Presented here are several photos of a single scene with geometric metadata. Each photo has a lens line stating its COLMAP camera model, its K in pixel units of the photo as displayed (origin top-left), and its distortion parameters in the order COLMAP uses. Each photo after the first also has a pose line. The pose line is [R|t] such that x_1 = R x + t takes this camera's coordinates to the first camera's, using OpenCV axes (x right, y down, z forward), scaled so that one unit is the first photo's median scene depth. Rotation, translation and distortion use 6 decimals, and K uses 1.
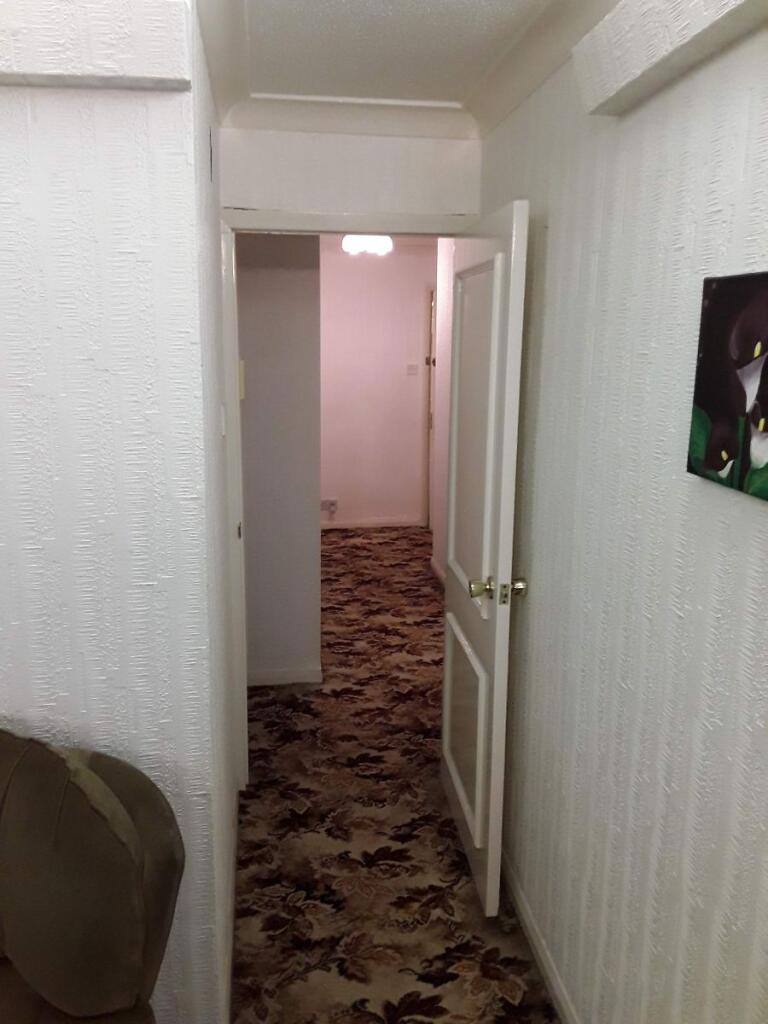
lens RADIAL K [[828.2, 0, 383.5], [0, 828.2, 513.3], [0, 0, 1]] dist [0.037564, -0.020582]
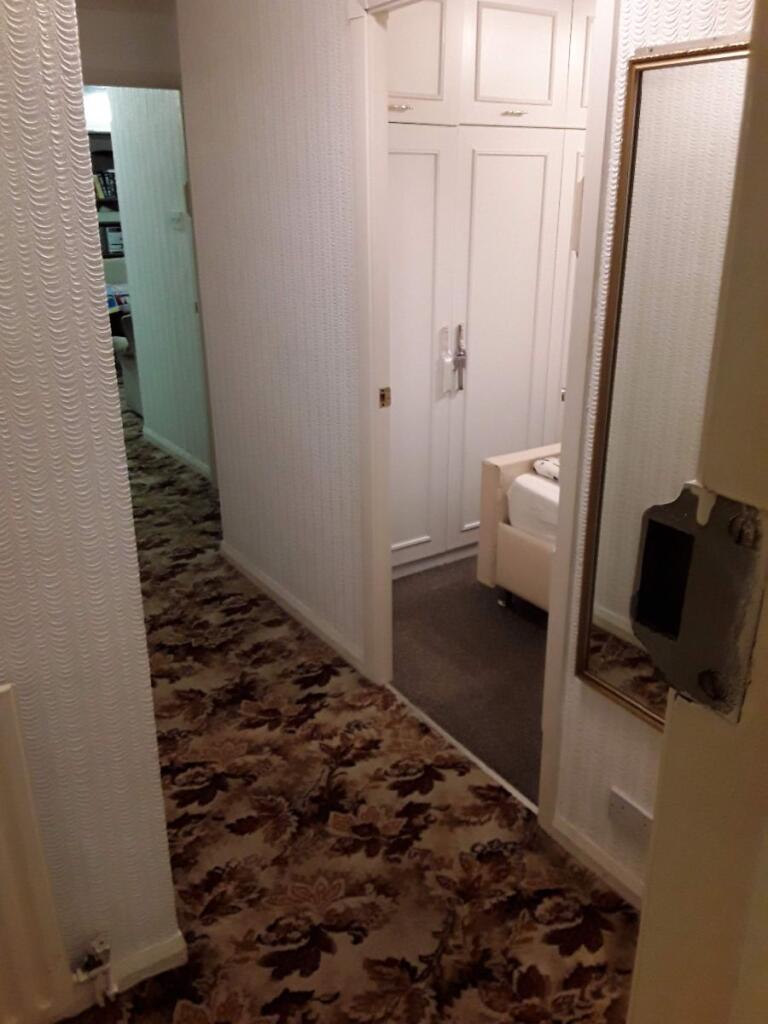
lens RADIAL K [[828.2, 0, 386.0], [0, 828.2, 508.1], [0, 0, 1]] dist [0.037564, -0.020582]
pose [[-0.892899, 0.031794, -0.449132, 0.149957], [-0.205643, 0.858591, 0.469609, -0.267313], [0.400552, 0.511674, -0.760097, 1.515992]]
